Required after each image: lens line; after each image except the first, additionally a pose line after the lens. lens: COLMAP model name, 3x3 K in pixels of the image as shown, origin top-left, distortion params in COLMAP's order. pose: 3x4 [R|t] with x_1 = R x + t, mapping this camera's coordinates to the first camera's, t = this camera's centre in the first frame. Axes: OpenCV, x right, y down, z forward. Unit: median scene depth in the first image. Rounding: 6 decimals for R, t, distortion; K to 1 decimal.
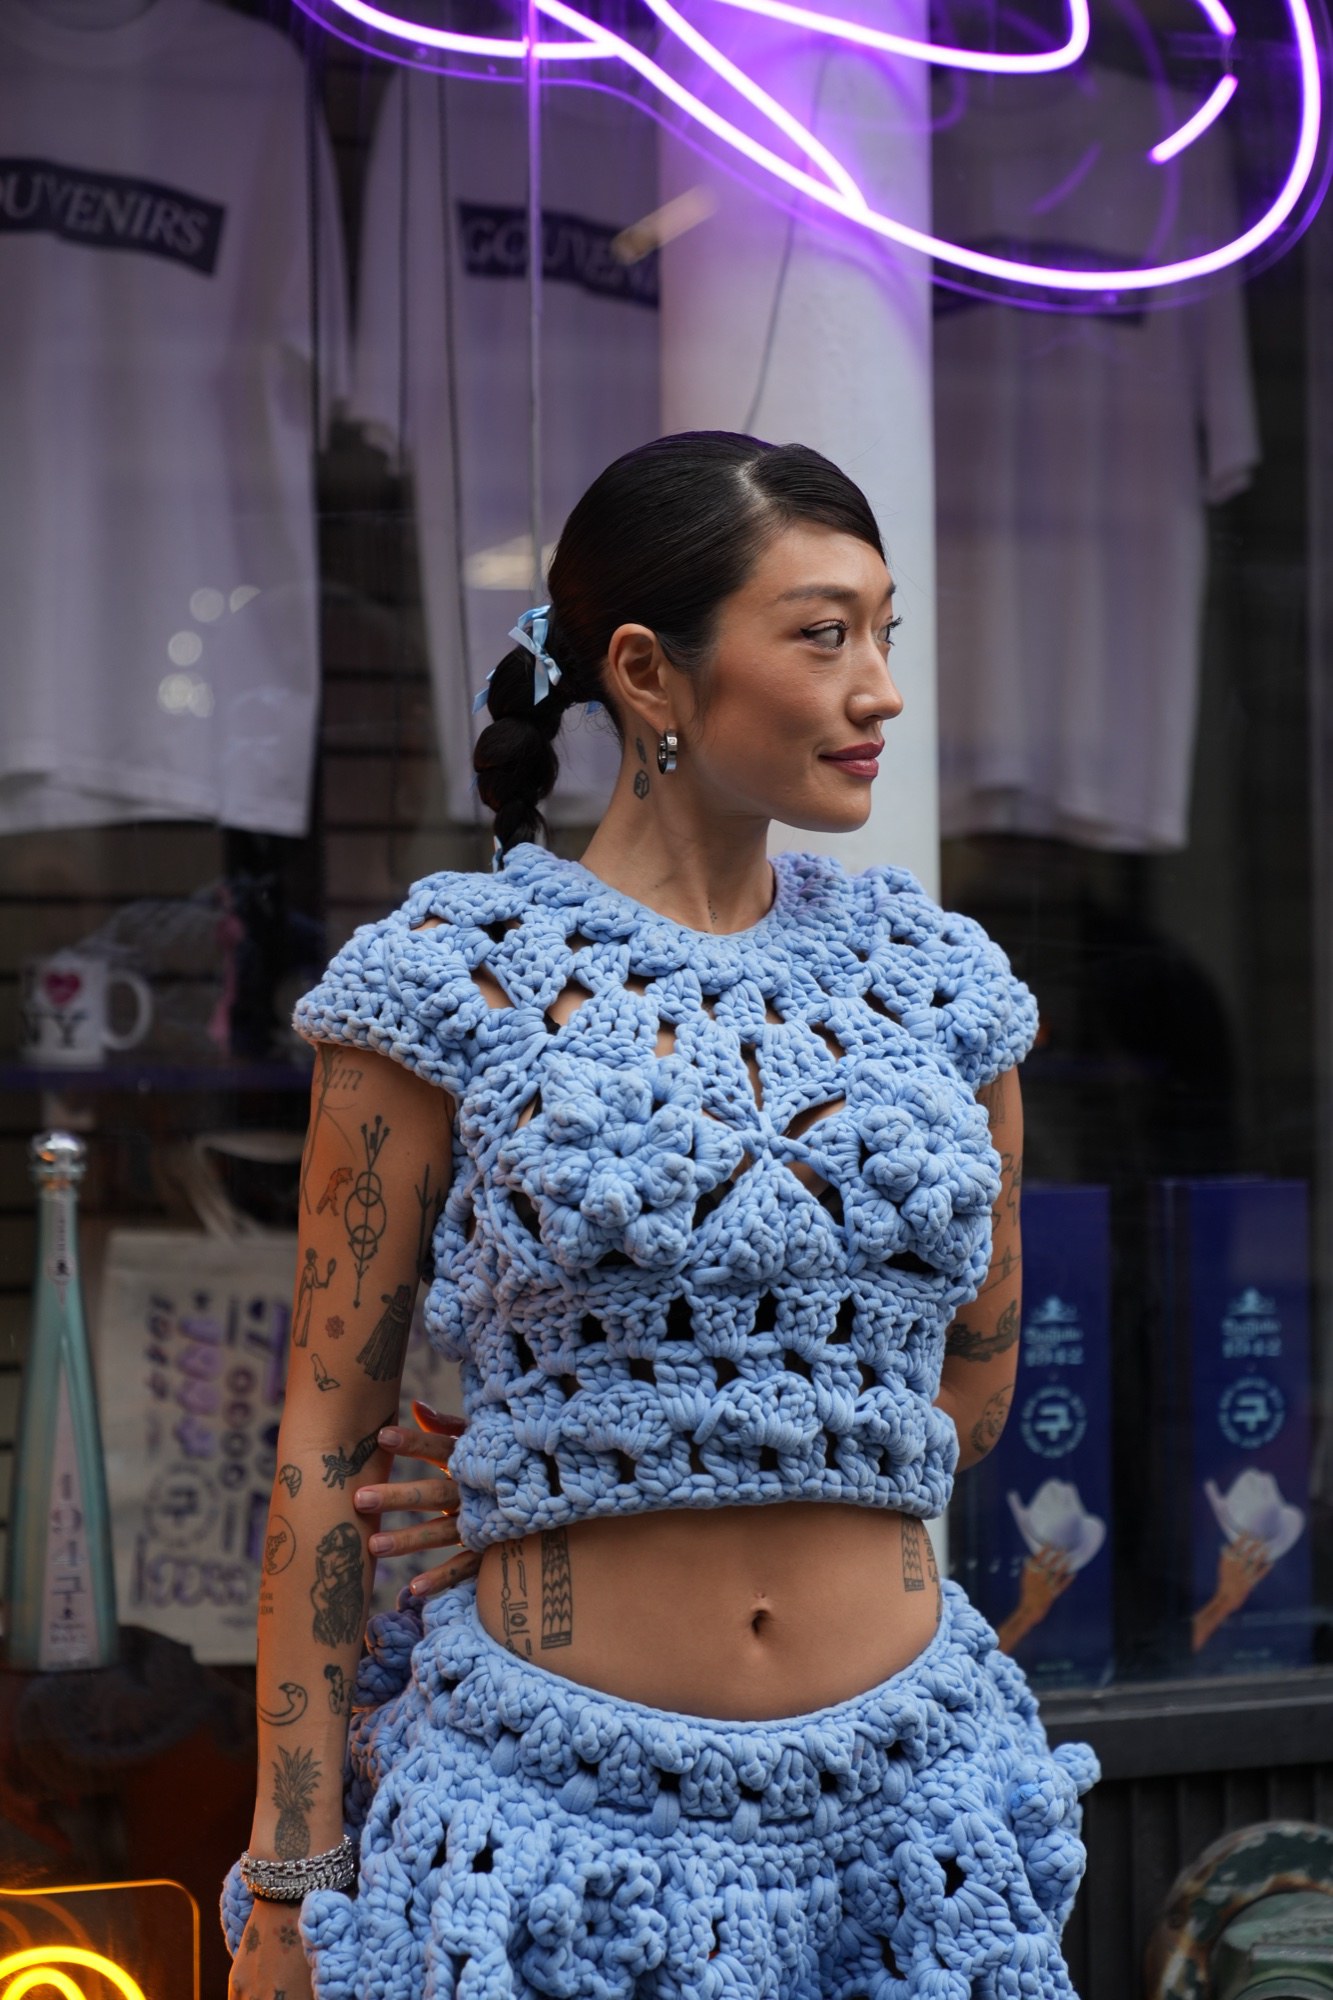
lens RADIAL K [[3935.7, 0, 666.5], [0, 3935.7, 1000.0], [0, 0, 1]] dist [-0.004010, 0.194300]
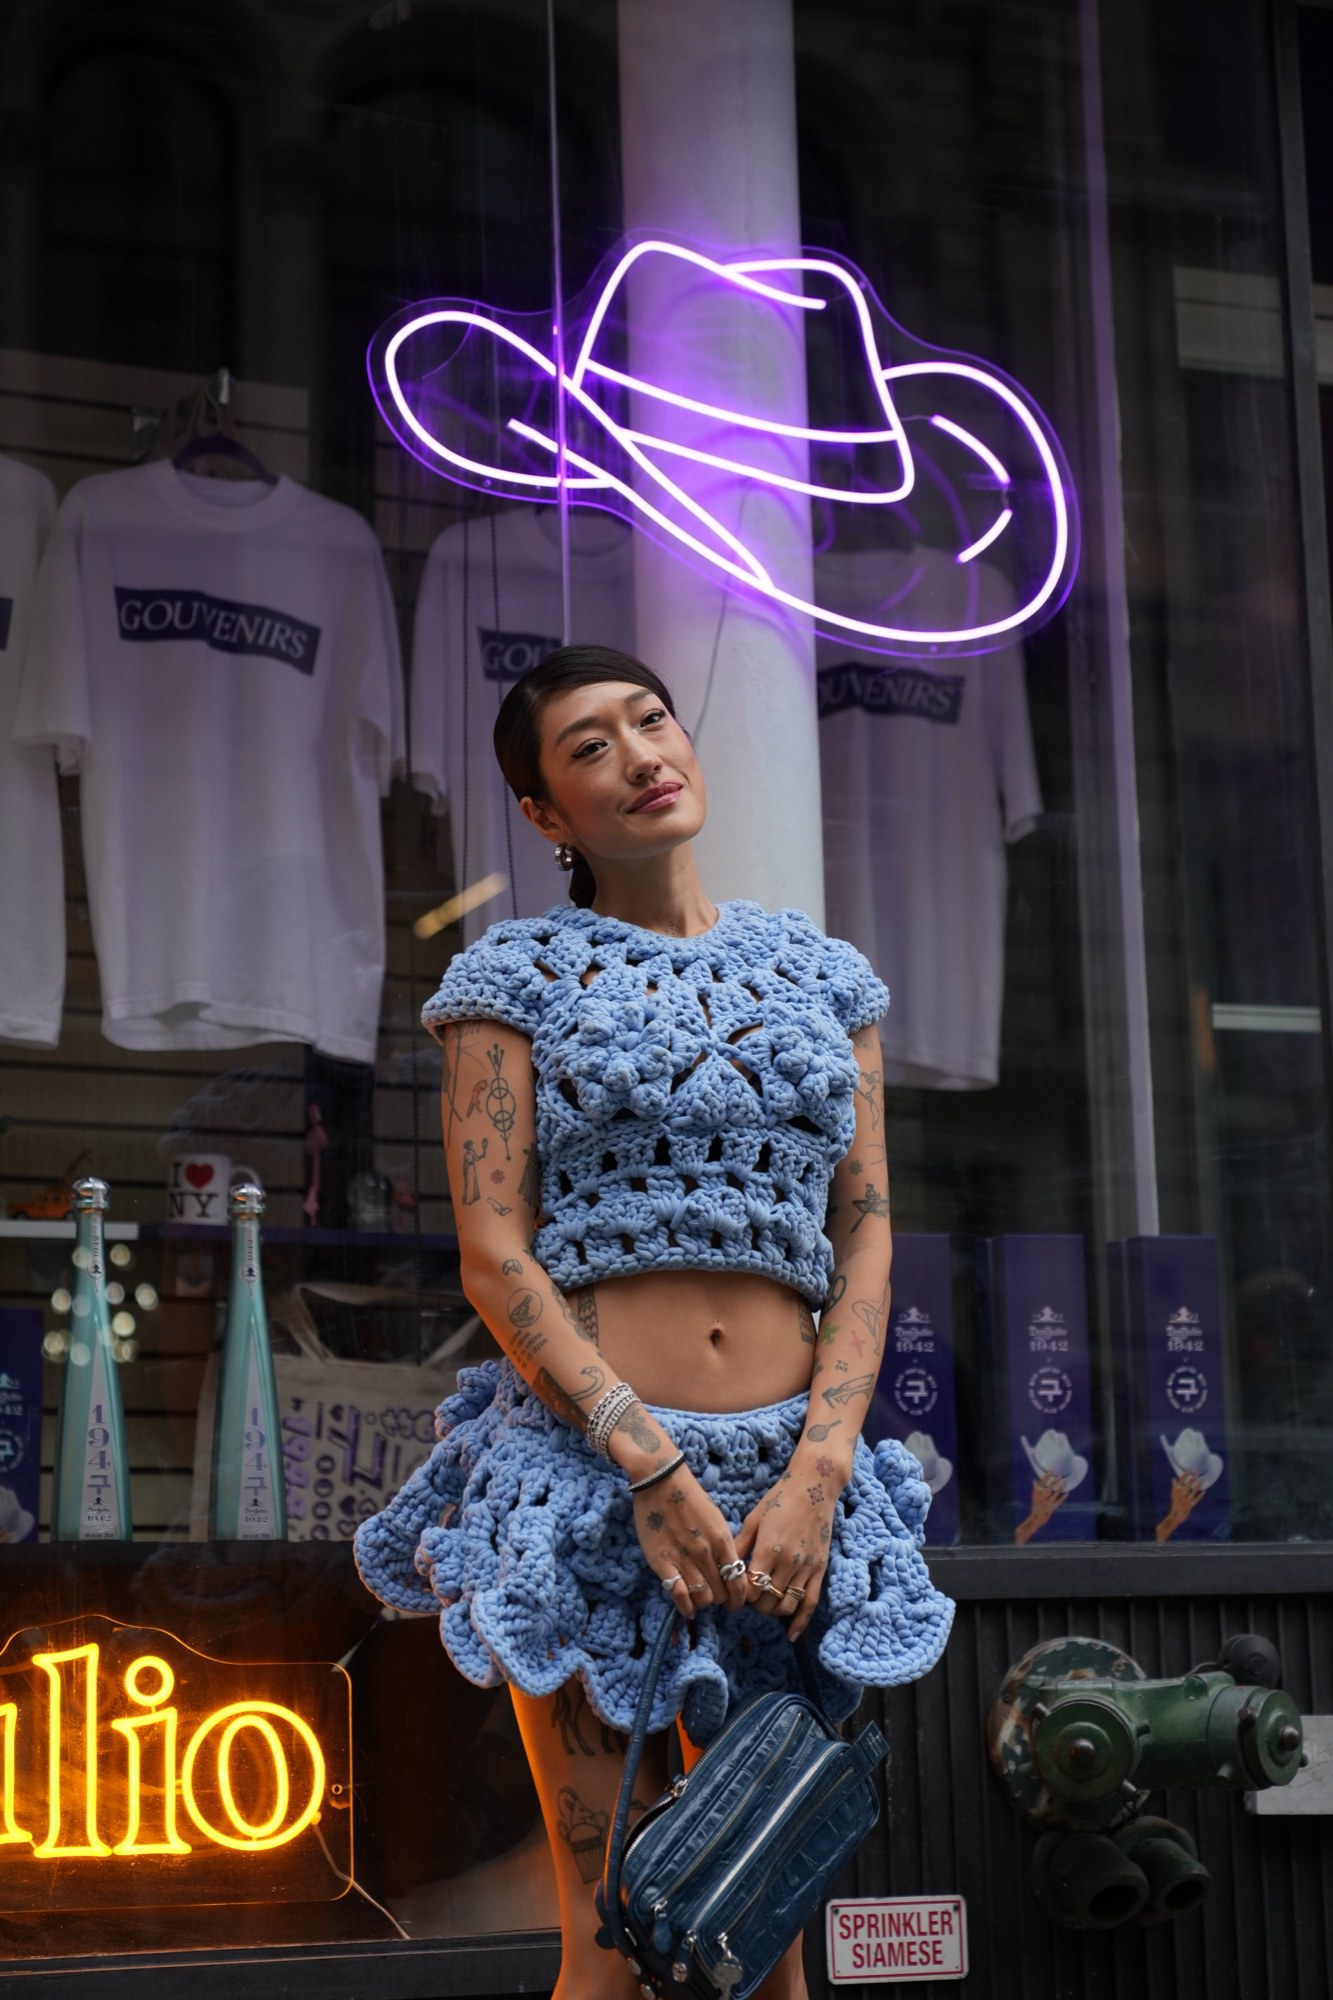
lens RADIAL K [[3920.2, 0, 678.5], [0, 3920.2, 1060.0], [0, 0, 1]] dist [0.047578, -0.207861]
pose [[0.998948, -0.009501, 0.044864, -0.054857], [0.016699, 0.986500, -0.162911, 0.222253], [-0.042710, 0.163488, 0.985620, -0.460878]]
